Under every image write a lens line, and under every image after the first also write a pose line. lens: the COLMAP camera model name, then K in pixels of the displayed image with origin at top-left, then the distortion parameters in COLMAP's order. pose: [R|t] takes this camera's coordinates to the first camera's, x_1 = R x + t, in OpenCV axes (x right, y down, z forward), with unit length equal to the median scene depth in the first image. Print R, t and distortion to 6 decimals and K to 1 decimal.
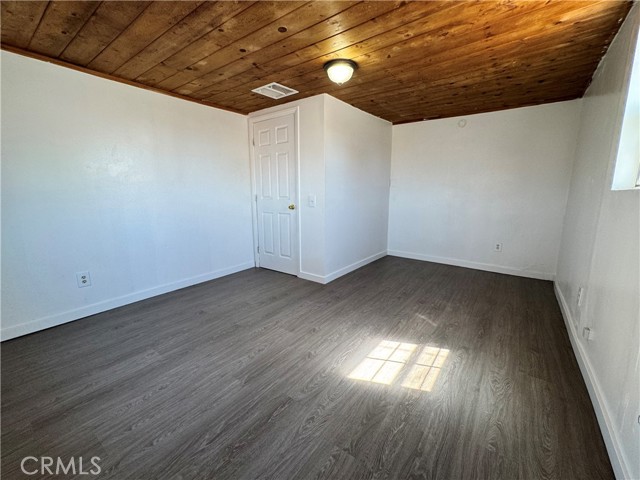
lens RADIAL K [[268.1, 0, 320.1], [0, 268.1, 240.0], [0, 0, 1]] dist [-0.005097, 0.001003]
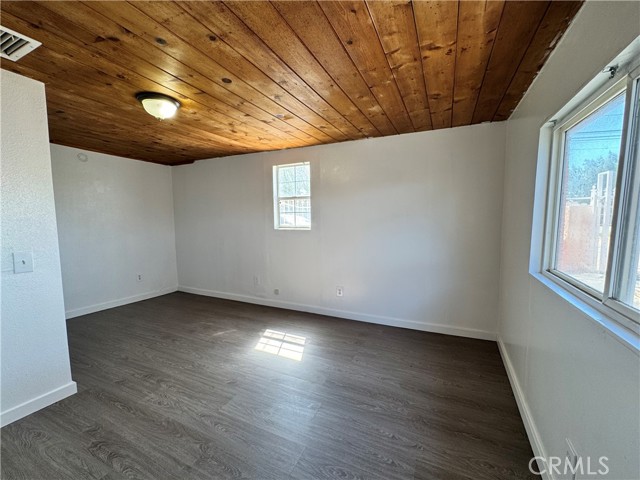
lens RADIAL K [[268.1, 0, 319.2], [0, 268.1, 241.1], [0, 0, 1]] dist [-0.005097, 0.001003]
pose [[-0.197278, -0.084968, 0.976658, -0.938620], [0.174513, 0.977282, 0.120273, -0.210572], [-0.964690, 0.194167, -0.177969, 0.744344]]
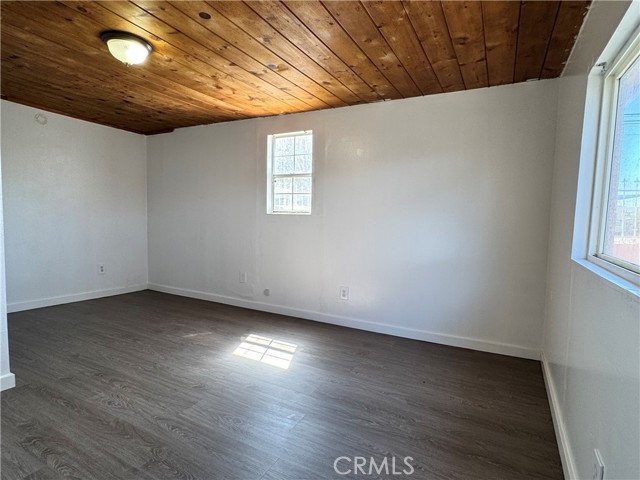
lens RADIAL K [[341.9, 0, 319.0], [0, 341.9, 241.1], [0, 0, 1]] dist [-0.003089, 0.000647]
pose [[-0.151851, -0.073571, 0.985662, -0.986376], [0.142885, 0.985117, 0.095543, -0.122126], [-0.978021, 0.155344, -0.139079, 0.705131]]
